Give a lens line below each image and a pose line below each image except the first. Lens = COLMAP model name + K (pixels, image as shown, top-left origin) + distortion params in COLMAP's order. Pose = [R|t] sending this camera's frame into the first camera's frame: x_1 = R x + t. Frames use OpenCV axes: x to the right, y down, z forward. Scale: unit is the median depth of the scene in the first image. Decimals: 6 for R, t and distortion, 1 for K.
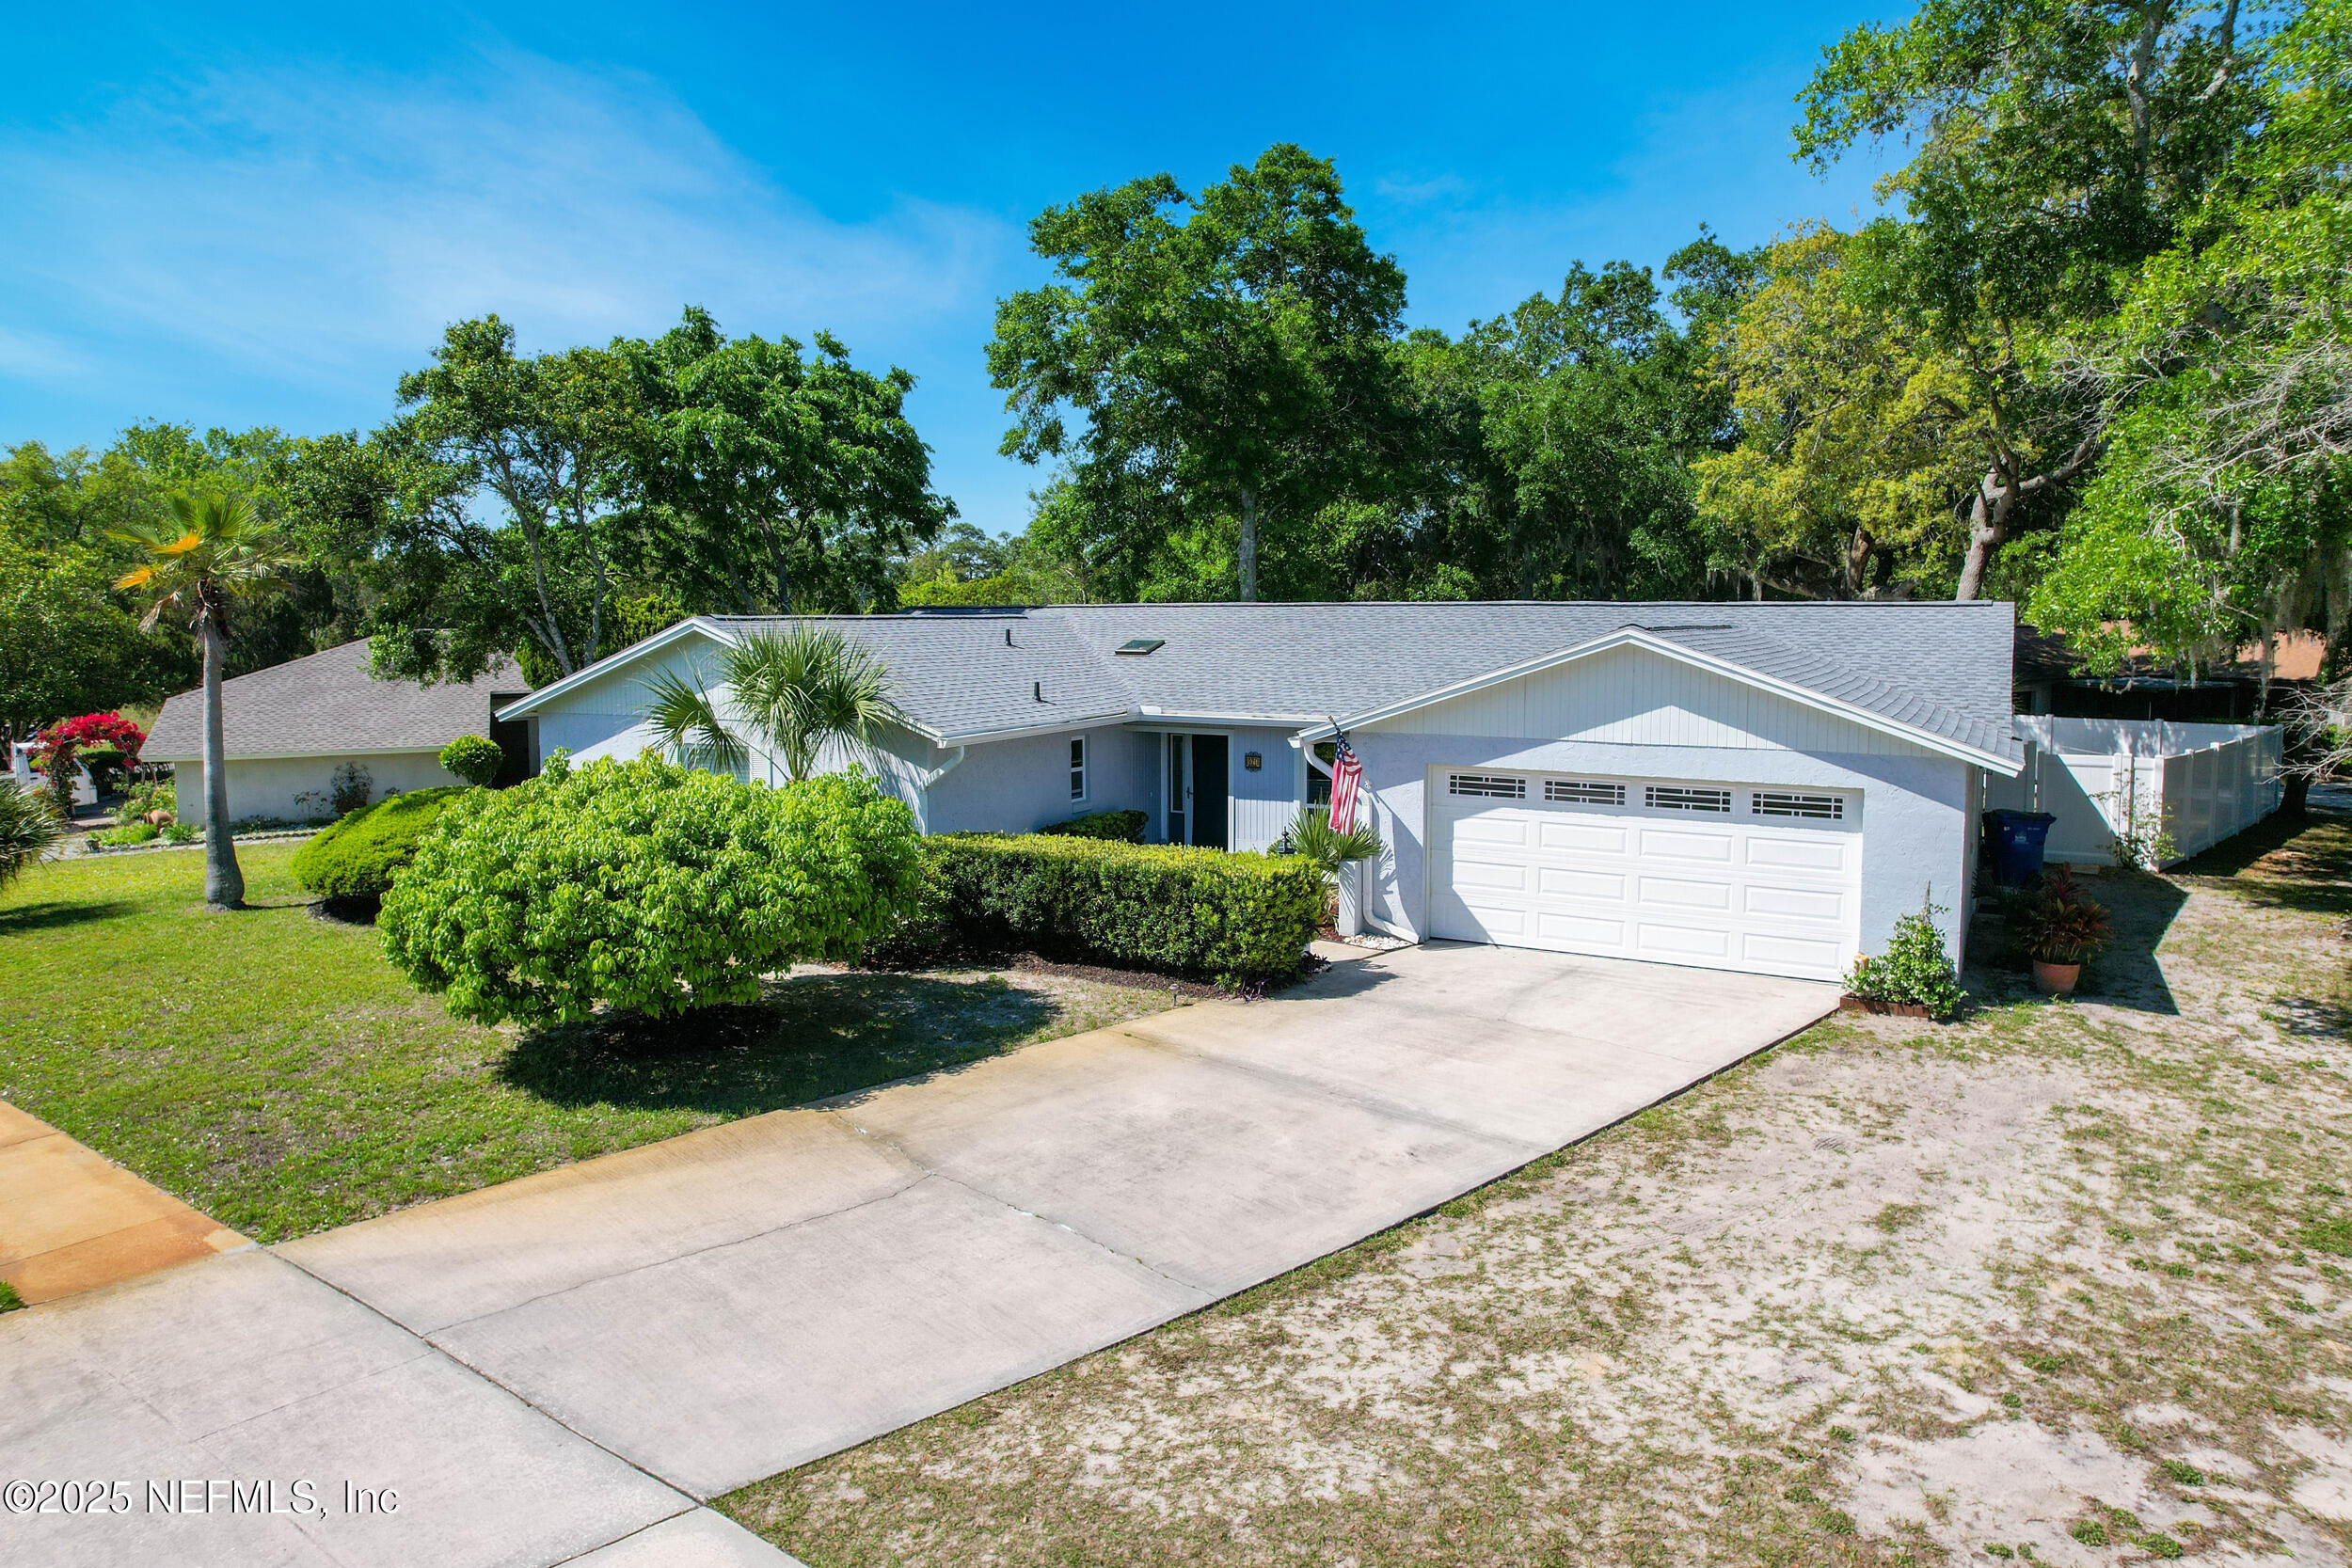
lens RADIAL K [[1752.8, 0, 1176.0], [0, 1752.8, 784.0], [0, 0, 1]] dist [-0.086400, 0.000528]
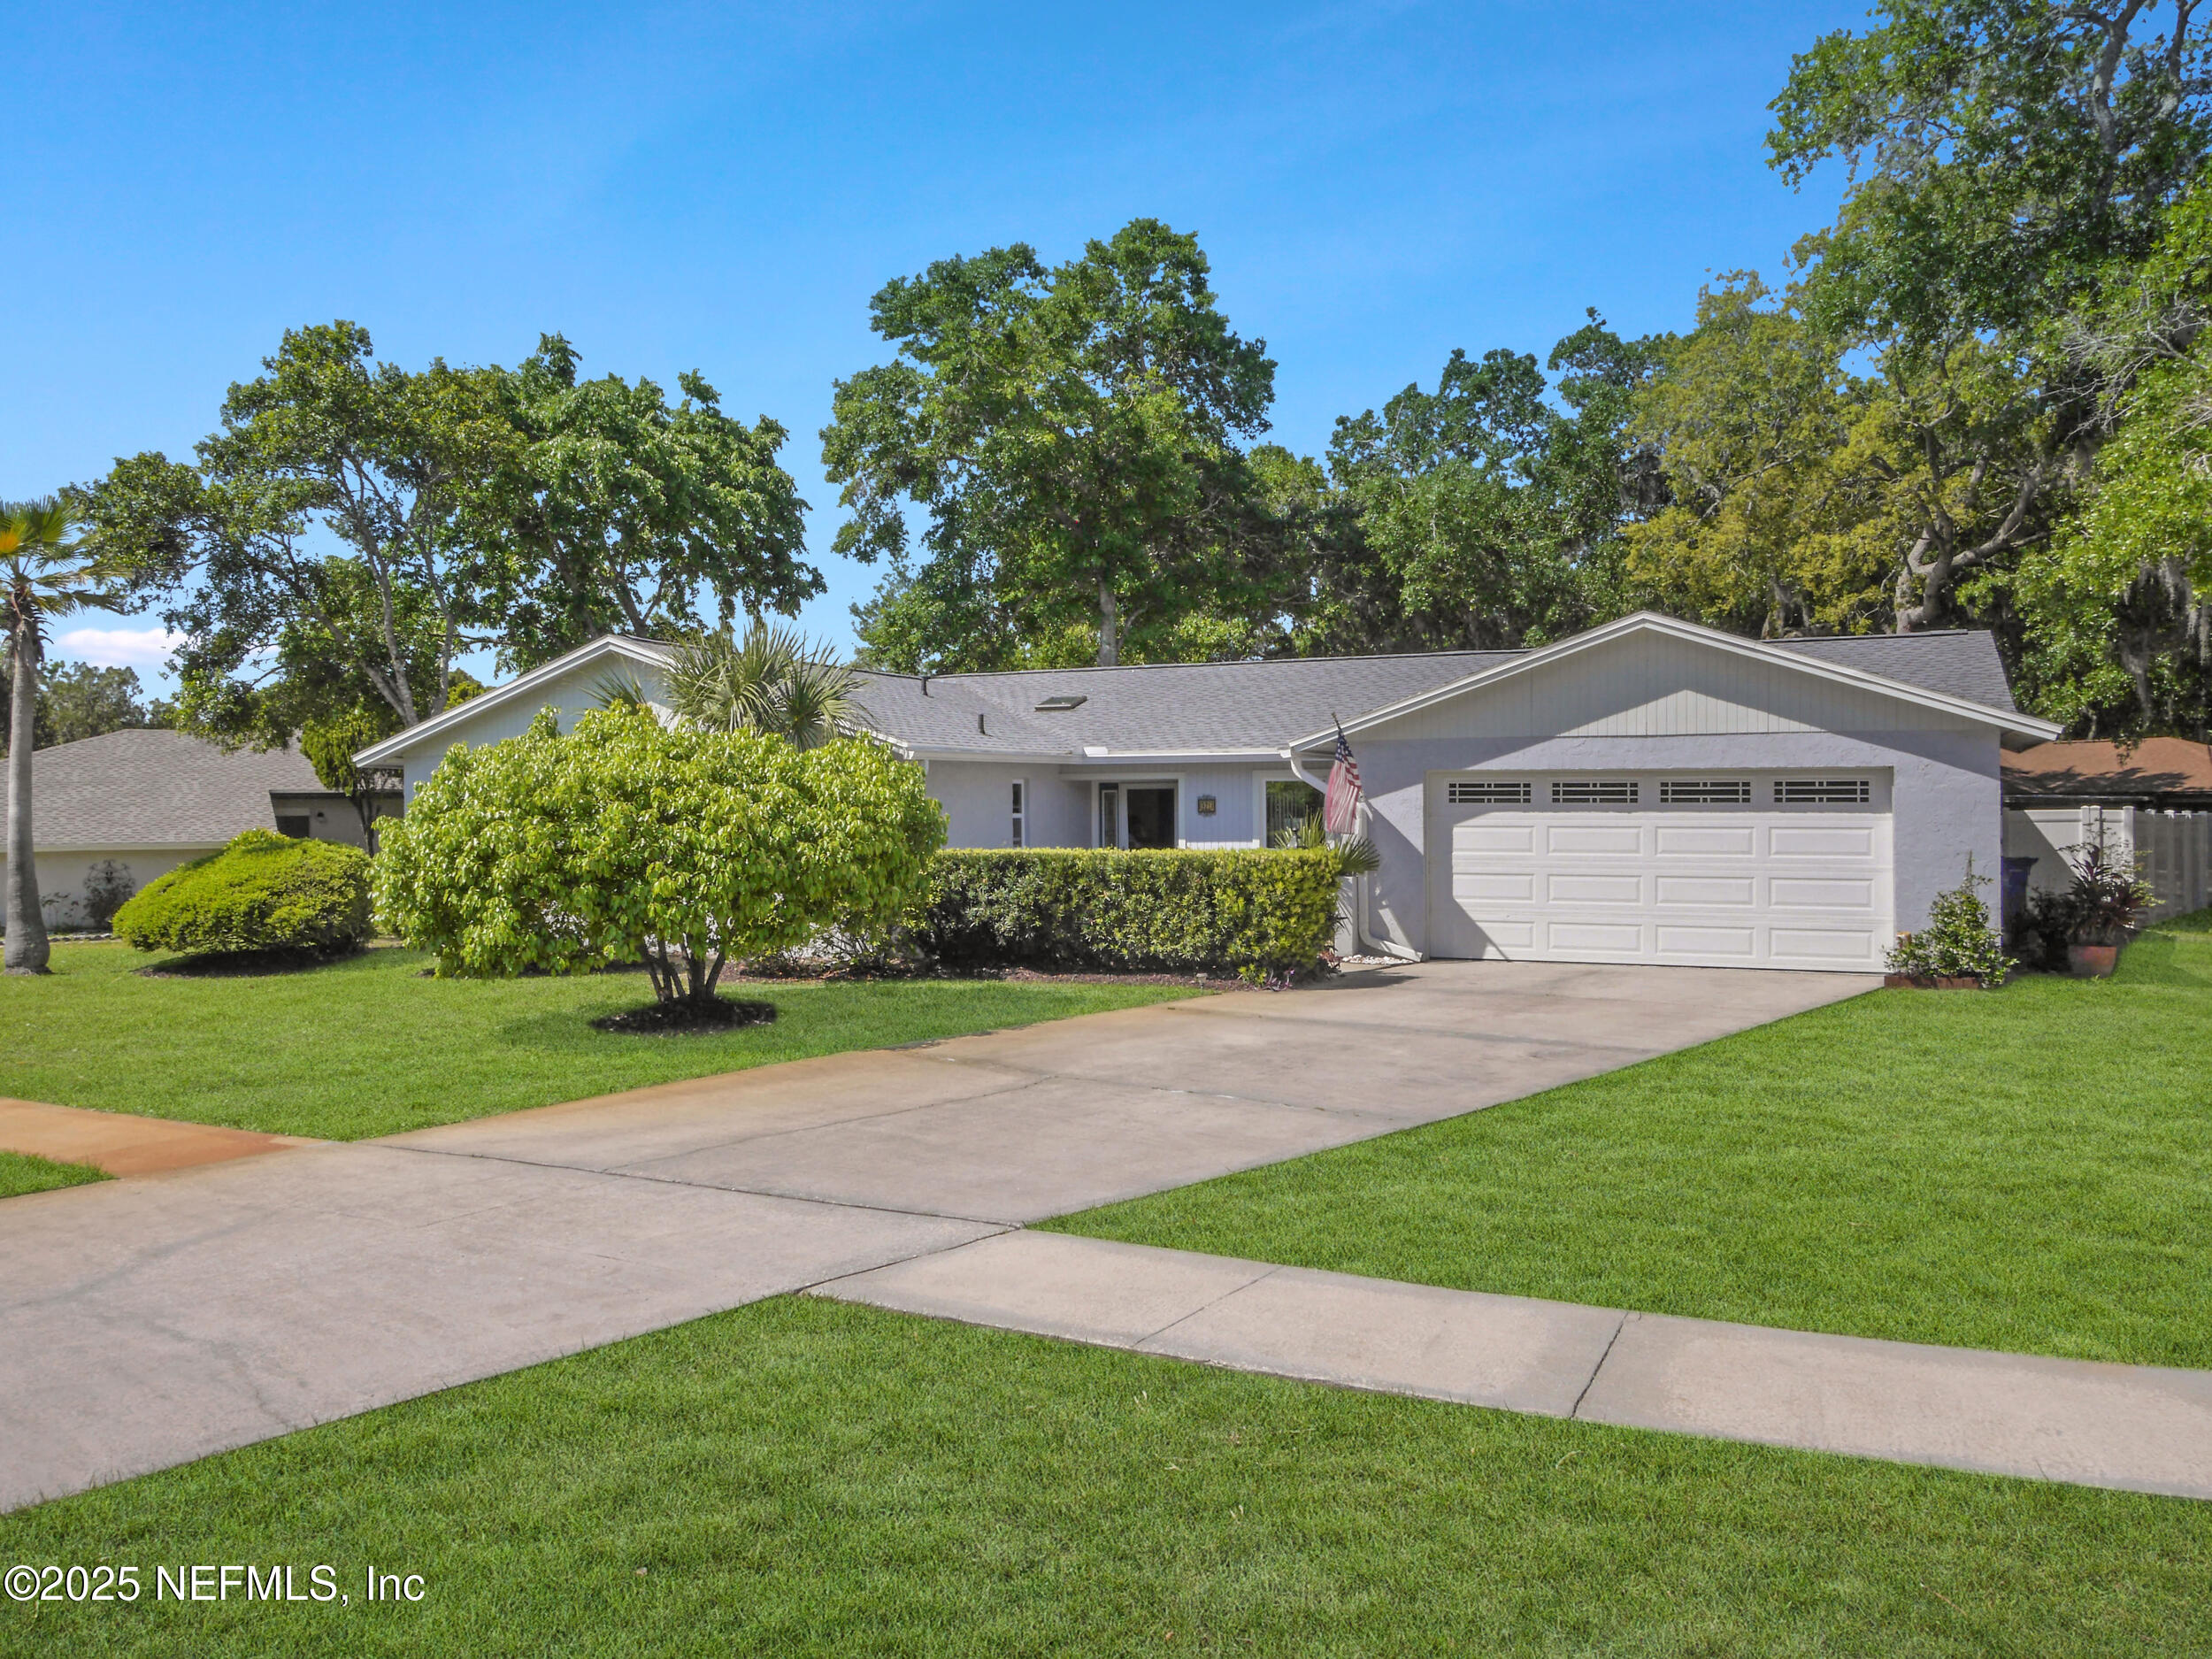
lens RADIAL K [[2012.6, 0, 1112.5], [0, 2012.6, 877.3], [0, 0, 1]] dist [0.007044, -0.126287]
pose [[0.993465, -0.006793, 0.113939, -0.115159], [0.016633, 0.996188, -0.085637, 0.104498], [-0.112923, 0.086973, 0.989790, -0.046935]]
